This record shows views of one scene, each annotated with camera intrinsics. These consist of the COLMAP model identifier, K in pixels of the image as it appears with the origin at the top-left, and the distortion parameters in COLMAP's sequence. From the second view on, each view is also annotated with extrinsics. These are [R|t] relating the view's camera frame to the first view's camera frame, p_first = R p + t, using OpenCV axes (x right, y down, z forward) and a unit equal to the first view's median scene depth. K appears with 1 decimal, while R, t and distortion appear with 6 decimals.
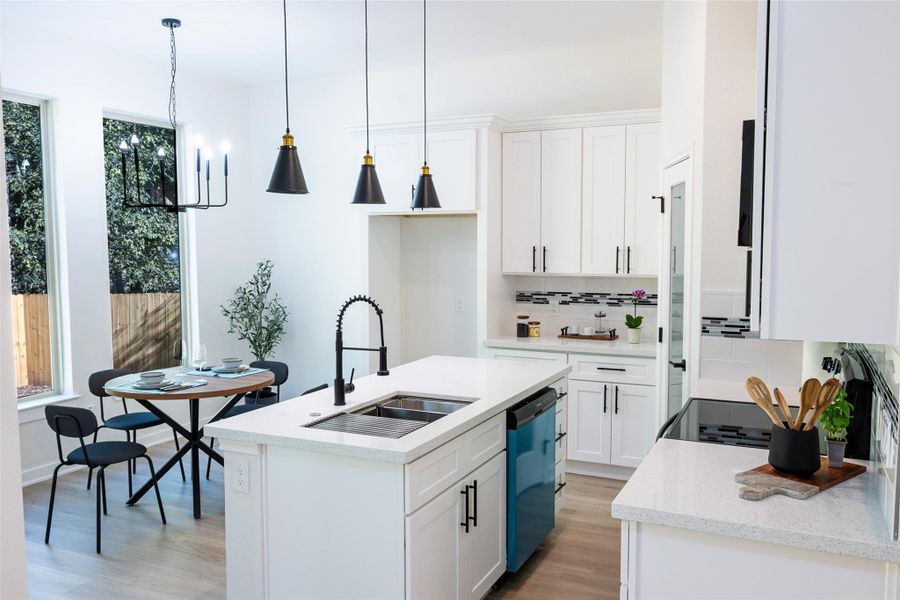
lens RADIAL K [[735.8, 0, 451.4], [0, 735.8, 299.2], [0, 0, 1]] dist [0.008859, -0.008894]
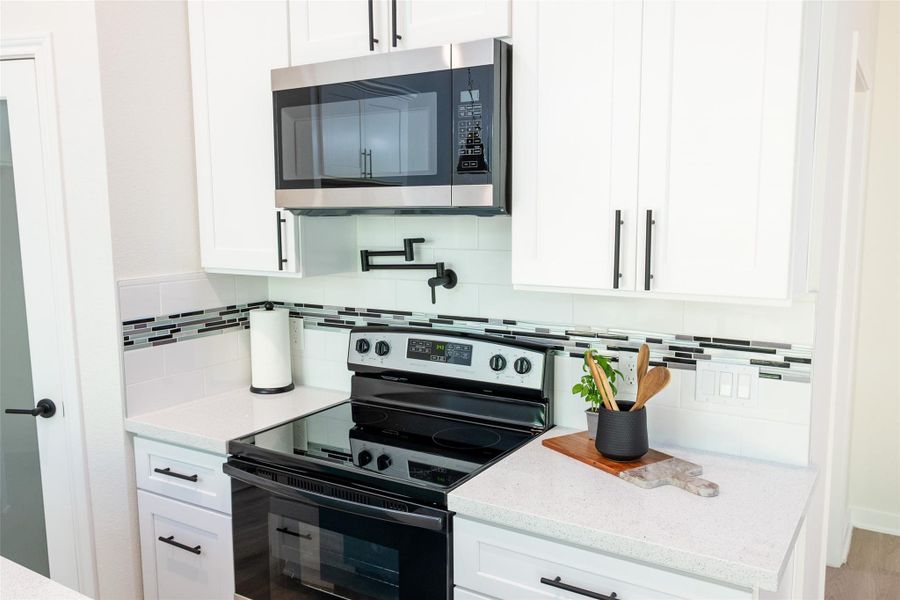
lens RADIAL K [[735.8, 0, 452.0], [0, 735.8, 302.8], [0, 0, 1]] dist [0.008859, -0.008894]
pose [[0.126316, -0.127370, 0.983779, -0.195541], [0.082177, 0.989658, 0.117580, -0.034380], [-0.988580, 0.065991, 0.135477, 0.491170]]
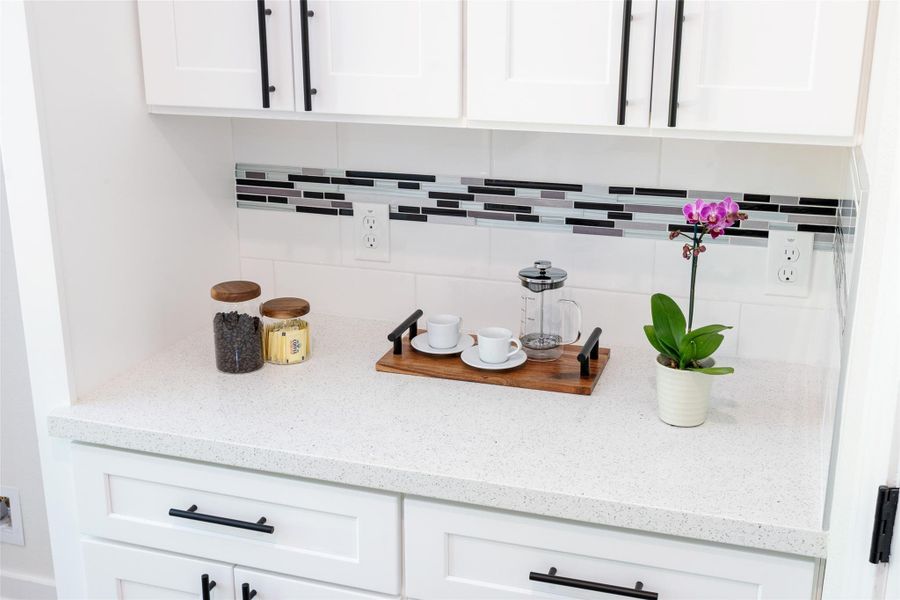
lens RADIAL K [[1067.1, 0, 454.4], [0, 1067.1, 301.5], [0, 0, 1]] dist [0.014746, 0.000000]
pose [[0.991420, -0.035137, 0.125907, 0.145734], [0.006688, 0.975569, 0.219590, -0.059050], [-0.130546, -0.216864, 0.967434, 0.749753]]
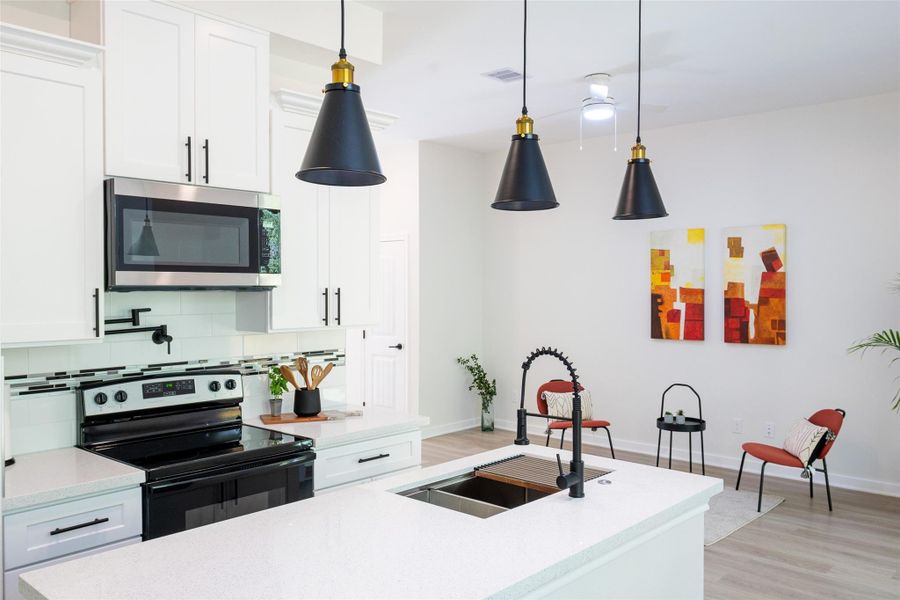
lens RADIAL K [[735.8, 0, 450.6], [0, 735.8, 299.3], [0, 0, 1]] dist [0.008859, -0.008894]
pose [[-0.955182, -0.009107, 0.295880, -0.168319], [0.019408, 0.995449, 0.093294, -0.088453], [-0.295383, 0.094855, -0.950658, 1.157014]]
